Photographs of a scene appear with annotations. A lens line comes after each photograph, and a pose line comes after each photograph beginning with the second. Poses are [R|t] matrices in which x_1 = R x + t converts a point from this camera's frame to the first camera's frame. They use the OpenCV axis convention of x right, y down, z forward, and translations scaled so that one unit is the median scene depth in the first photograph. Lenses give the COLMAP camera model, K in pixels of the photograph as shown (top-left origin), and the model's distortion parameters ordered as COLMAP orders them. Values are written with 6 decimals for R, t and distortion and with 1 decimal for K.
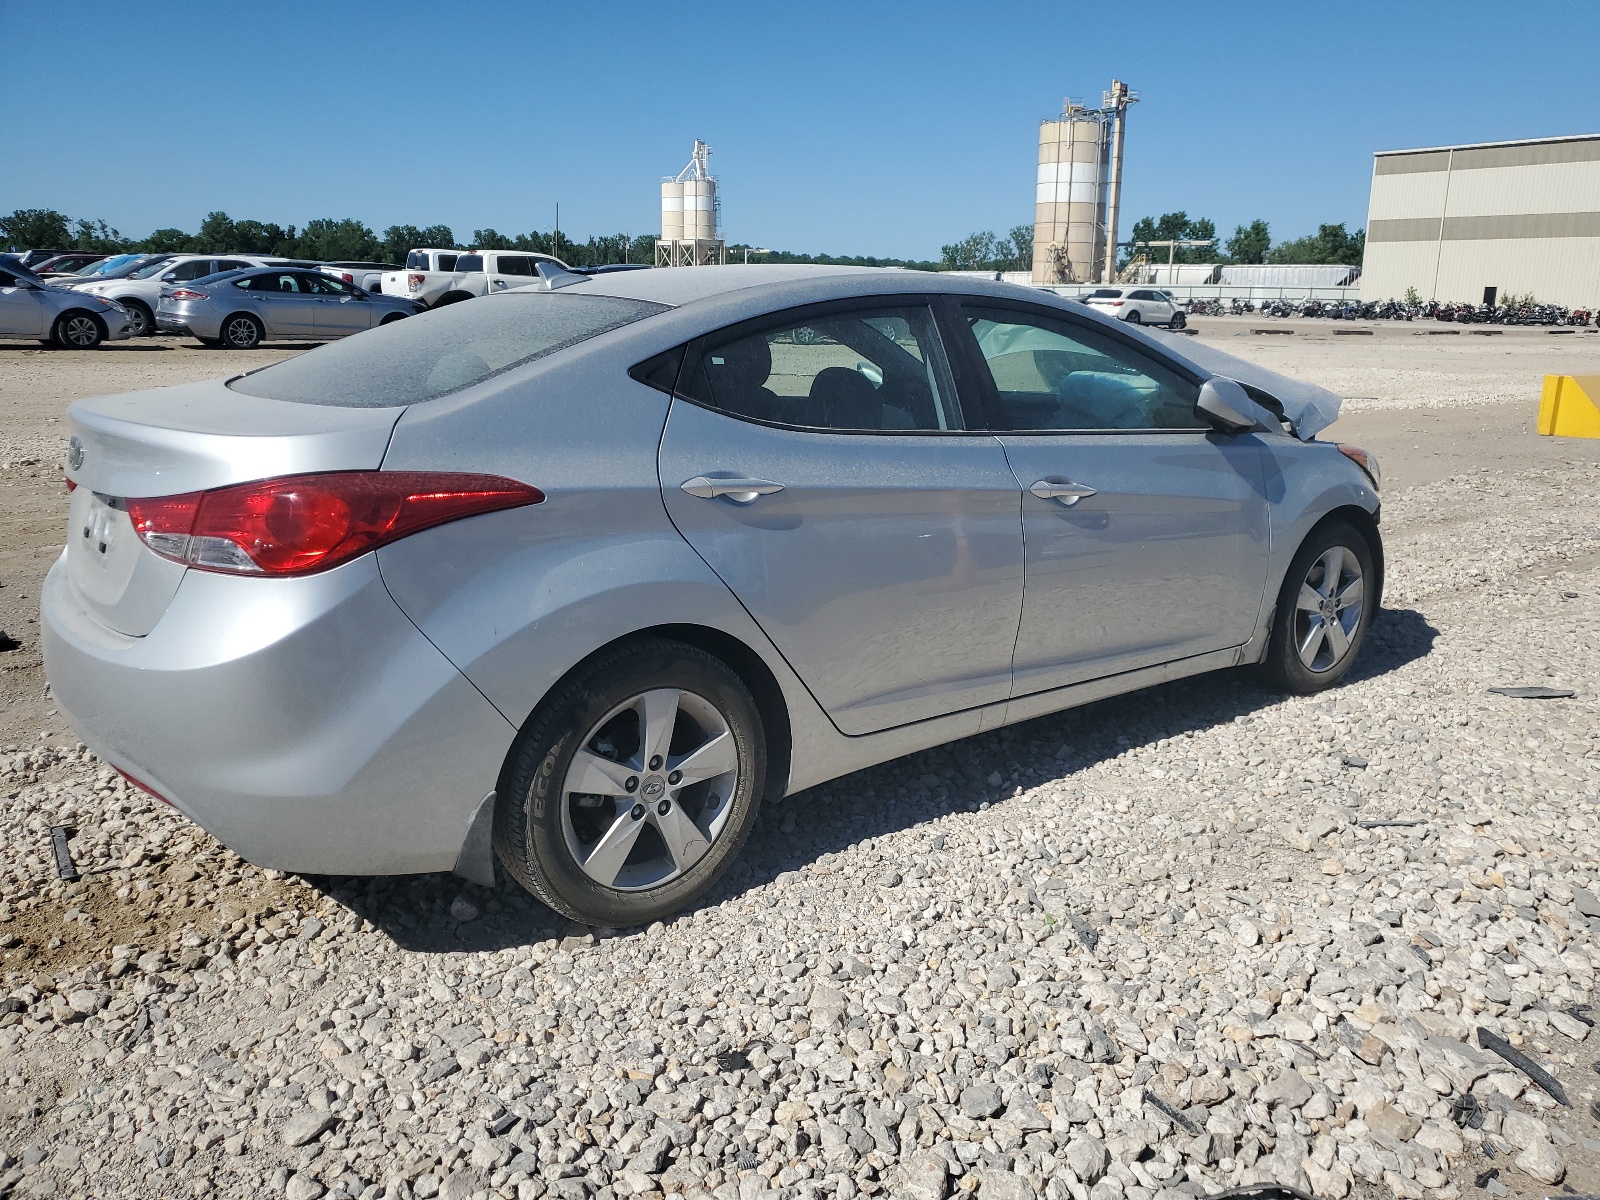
lens RADIAL K [[1195.1, 0, 812.4], [0, 1195.1, 602.4], [0, 0, 1]] dist [-0.013533, 0.012363]
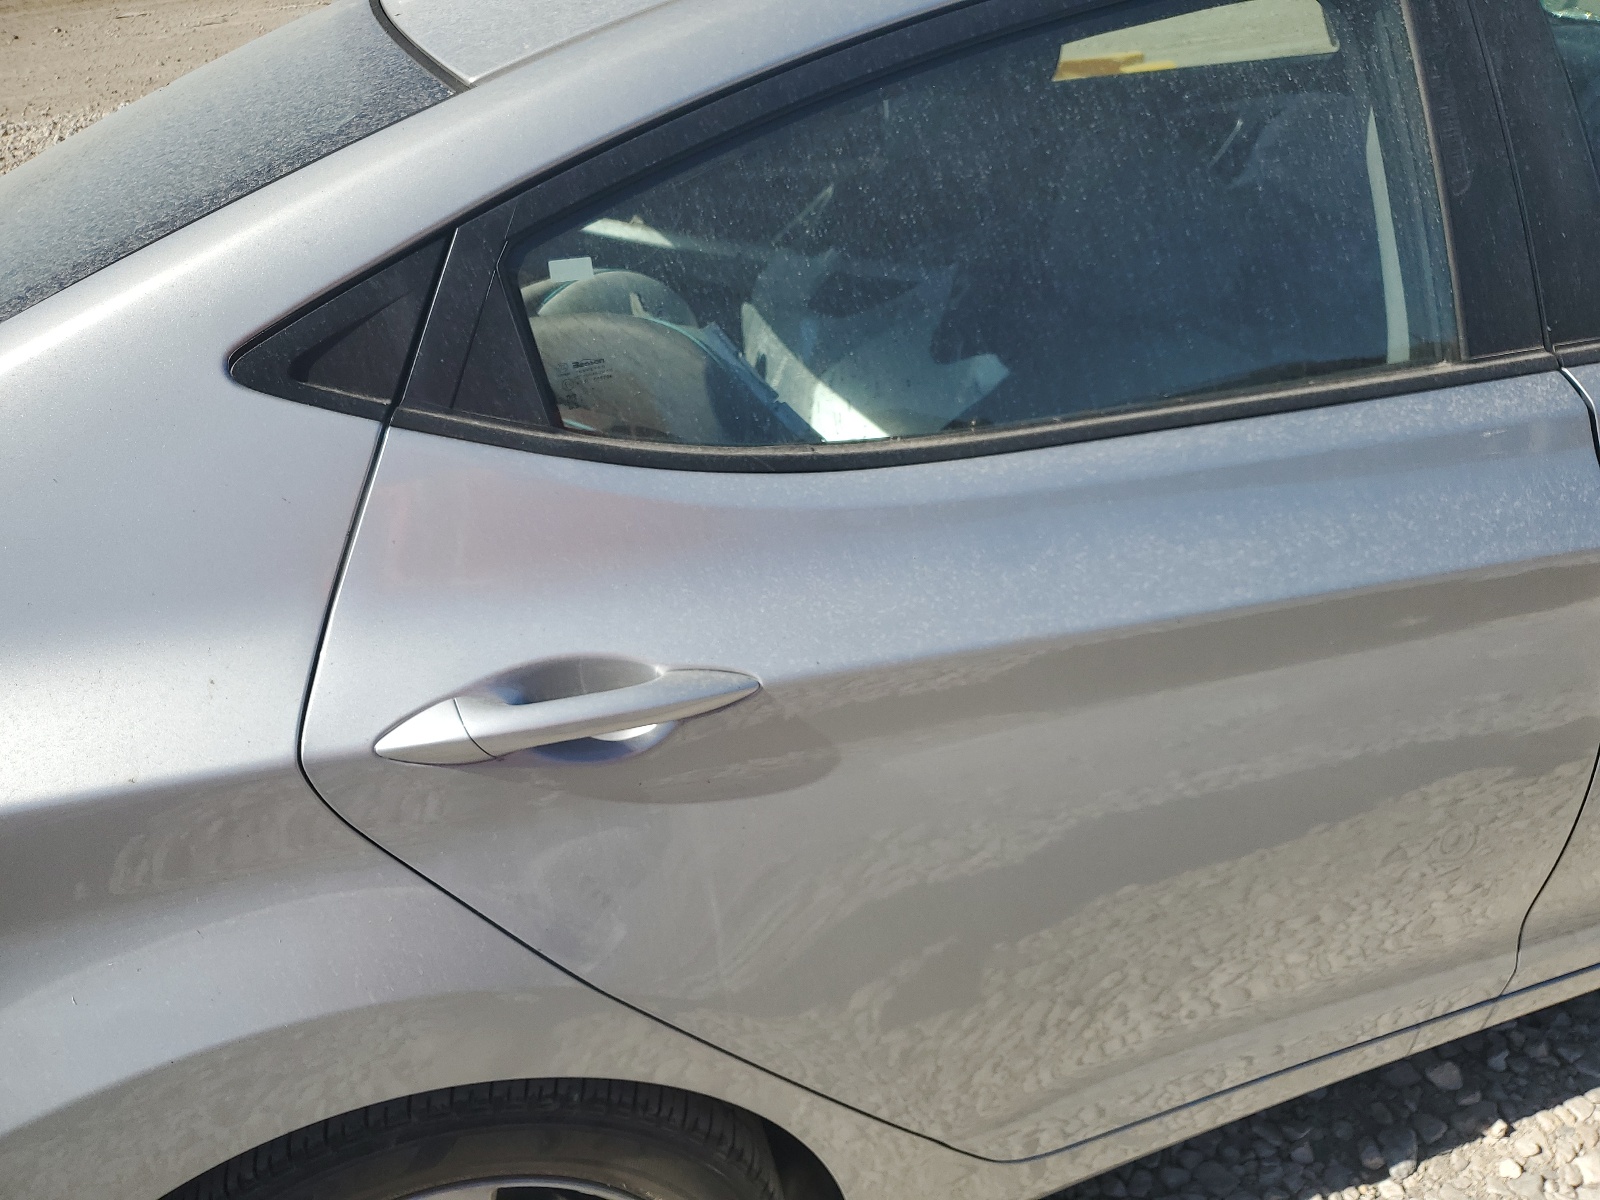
lens RADIAL K [[1195.1, 0, 812.4], [0, 1195.1, 602.4], [0, 0, 1]] dist [-0.013533, 0.012363]
pose [[0.931854, 0.086982, -0.352252, 0.097112], [0.013817, 0.961628, 0.274008, -0.207918], [0.362569, -0.260203, 0.894896, 0.737368]]
